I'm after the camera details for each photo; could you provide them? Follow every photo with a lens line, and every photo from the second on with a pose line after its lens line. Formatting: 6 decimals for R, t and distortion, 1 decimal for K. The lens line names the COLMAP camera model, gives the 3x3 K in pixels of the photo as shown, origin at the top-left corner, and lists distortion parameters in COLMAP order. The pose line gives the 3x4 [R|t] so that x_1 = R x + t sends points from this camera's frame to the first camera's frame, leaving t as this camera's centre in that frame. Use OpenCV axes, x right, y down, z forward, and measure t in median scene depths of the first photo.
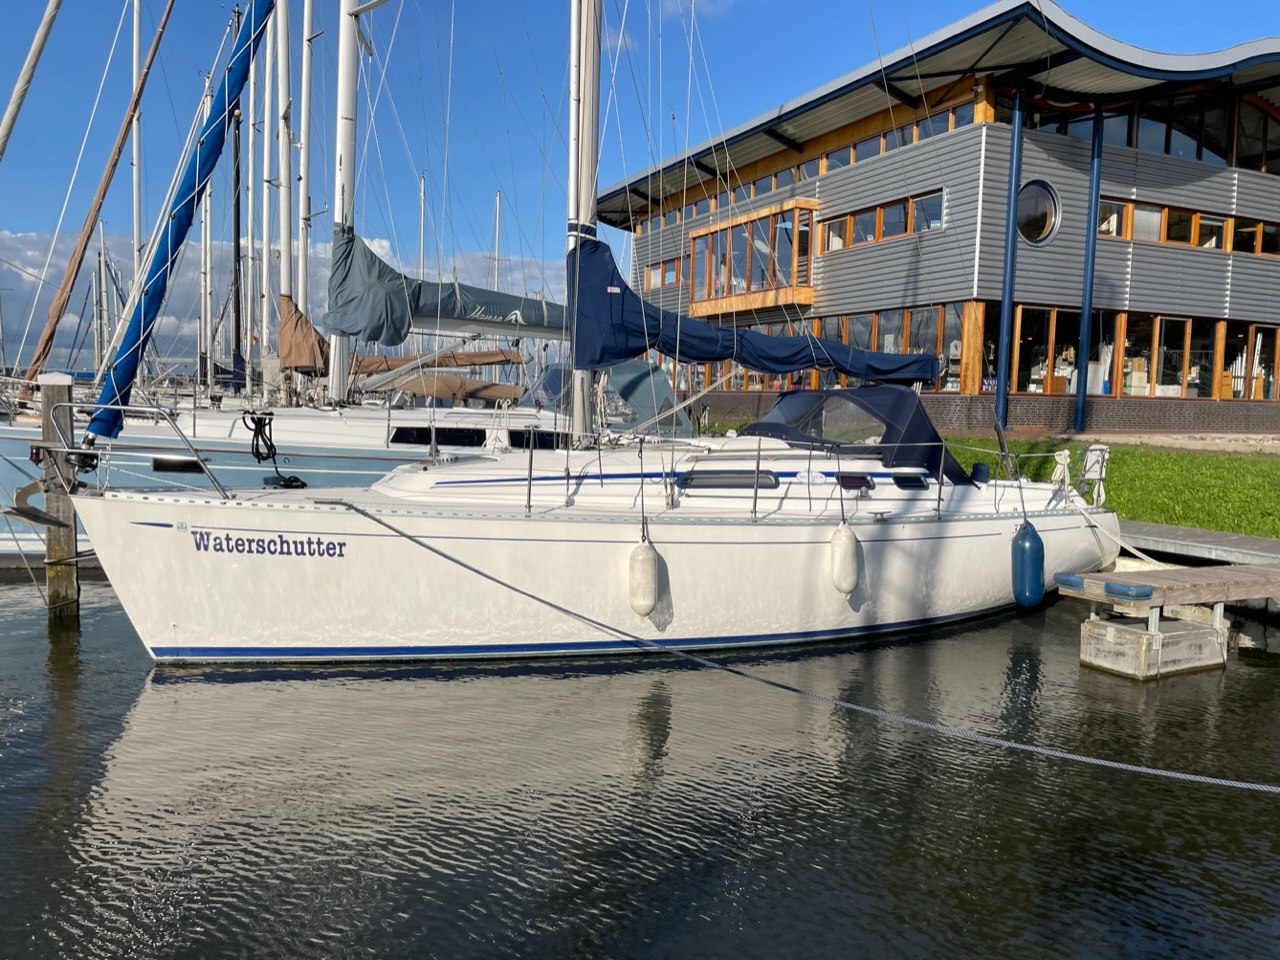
lens RADIAL K [[965.0, 0, 640.0], [0, 965.0, 480.0], [0, 0, 1]] dist [0.106552, -0.120363]
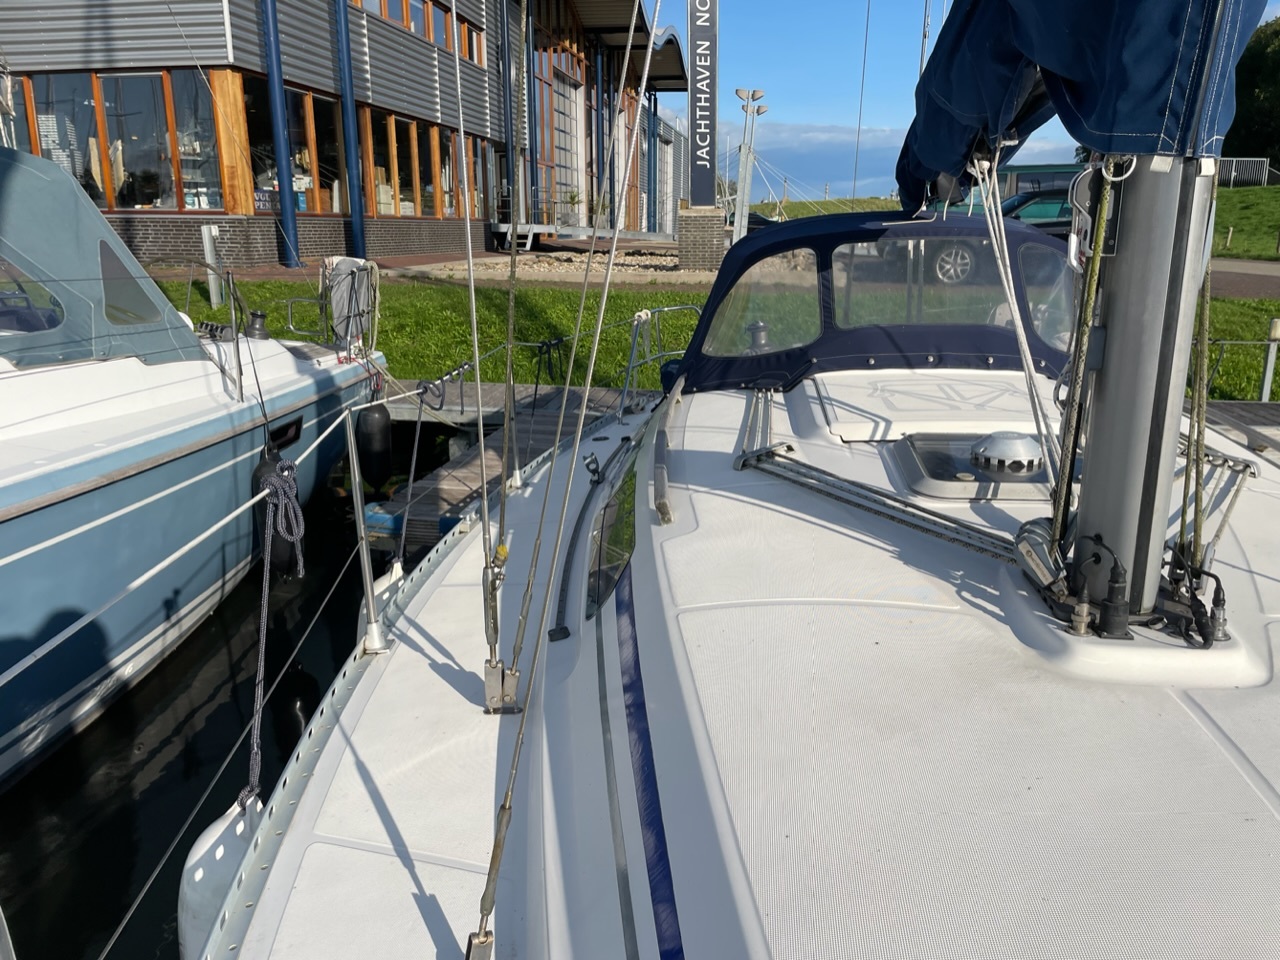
lens RADIAL K [[965.0, 0, 640.0], [0, 965.0, 480.0], [0, 0, 1]] dist [0.106552, -0.120363]
pose [[0.559204, -0.233918, 0.795345, -0.092193], [0.083601, 0.970388, 0.226621, -0.038184], [-0.824804, -0.060235, 0.562201, 0.352873]]
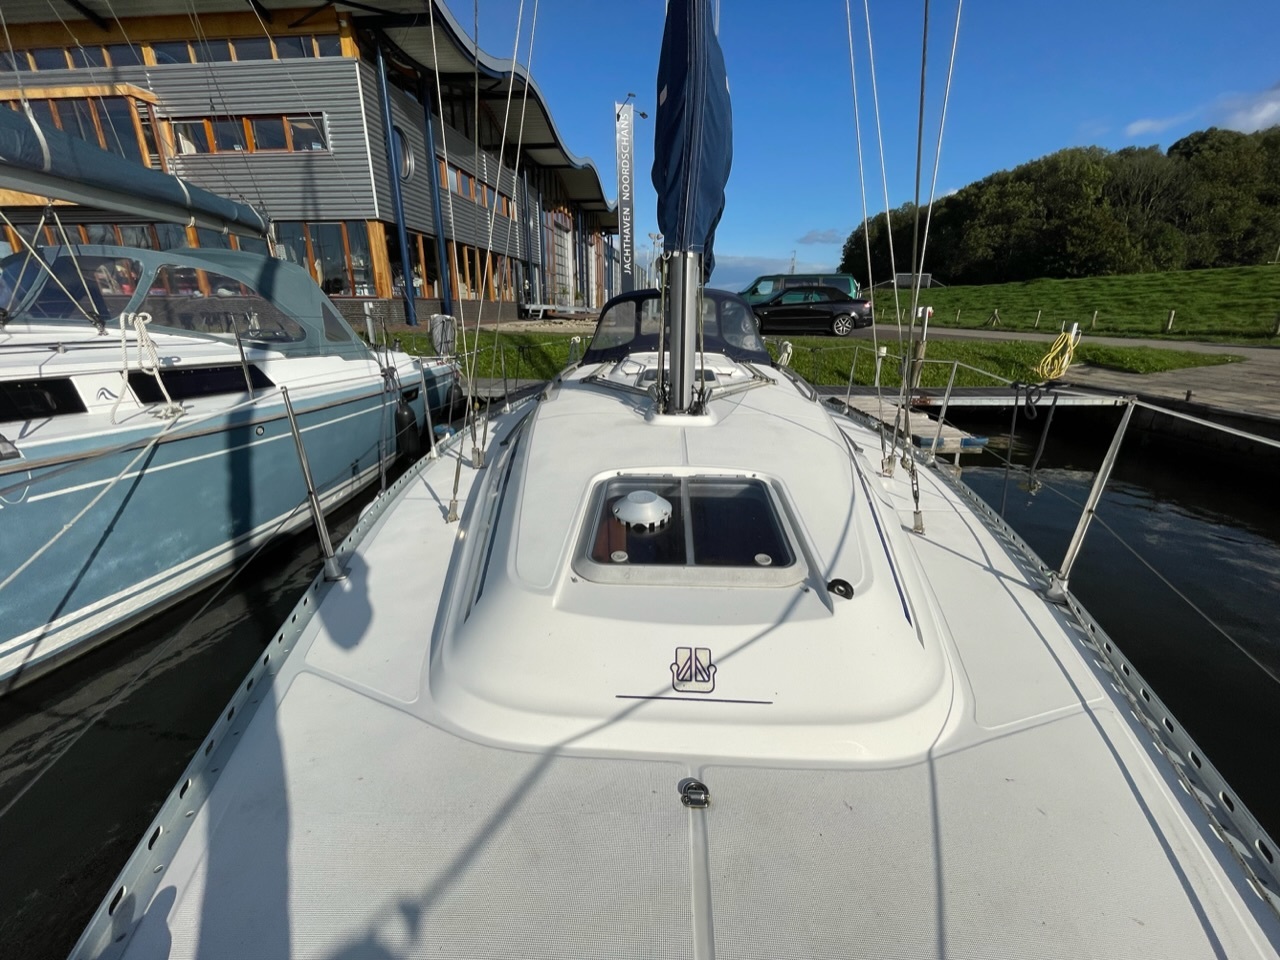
lens RADIAL K [[523.7, 0, 640.0], [0, 523.7, 480.0], [0, 0, 1]] dist [-0.000725, -0.000209]
pose [[0.514663, -0.288638, 0.807347, -0.120443], [0.082966, 0.953978, 0.288172, -0.027613], [-0.853369, -0.081329, 0.514924, 0.307417]]
